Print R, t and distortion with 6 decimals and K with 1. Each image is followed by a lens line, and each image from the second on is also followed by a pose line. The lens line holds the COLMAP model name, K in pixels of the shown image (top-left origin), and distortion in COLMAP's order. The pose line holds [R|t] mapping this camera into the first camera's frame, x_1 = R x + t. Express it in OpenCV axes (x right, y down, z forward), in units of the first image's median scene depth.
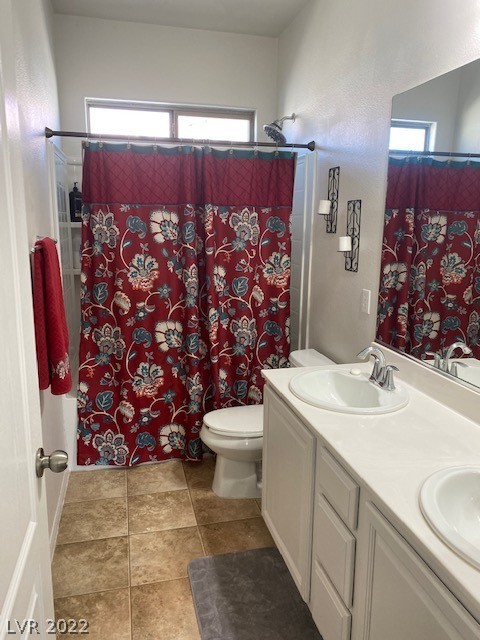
lens RADIAL K [[489.7, 0, 239.9], [0, 489.7, 320.1], [0, 0, 1]] dist [0.044612, -0.051518]
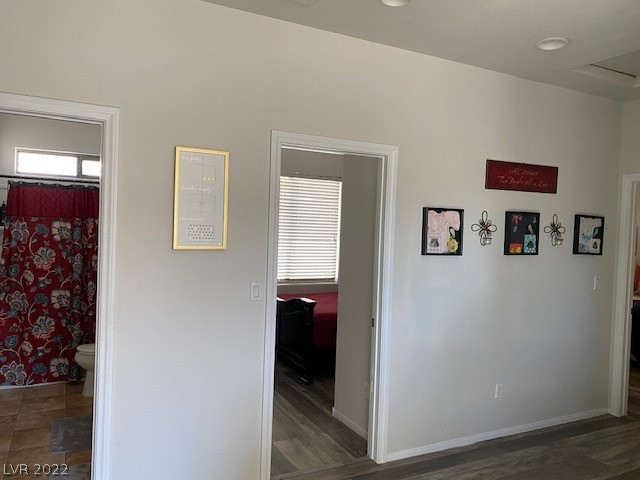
lens RADIAL K [[489.7, 0, 310.4], [0, 489.7, 238.3], [0, 0, 1]] dist [0.044612, -0.051518]
pose [[0.976105, 0.016681, 0.216657, 0.296693], [0.020348, 0.985651, -0.167563, 0.124392], [-0.216343, 0.167968, 0.961760, -0.742430]]
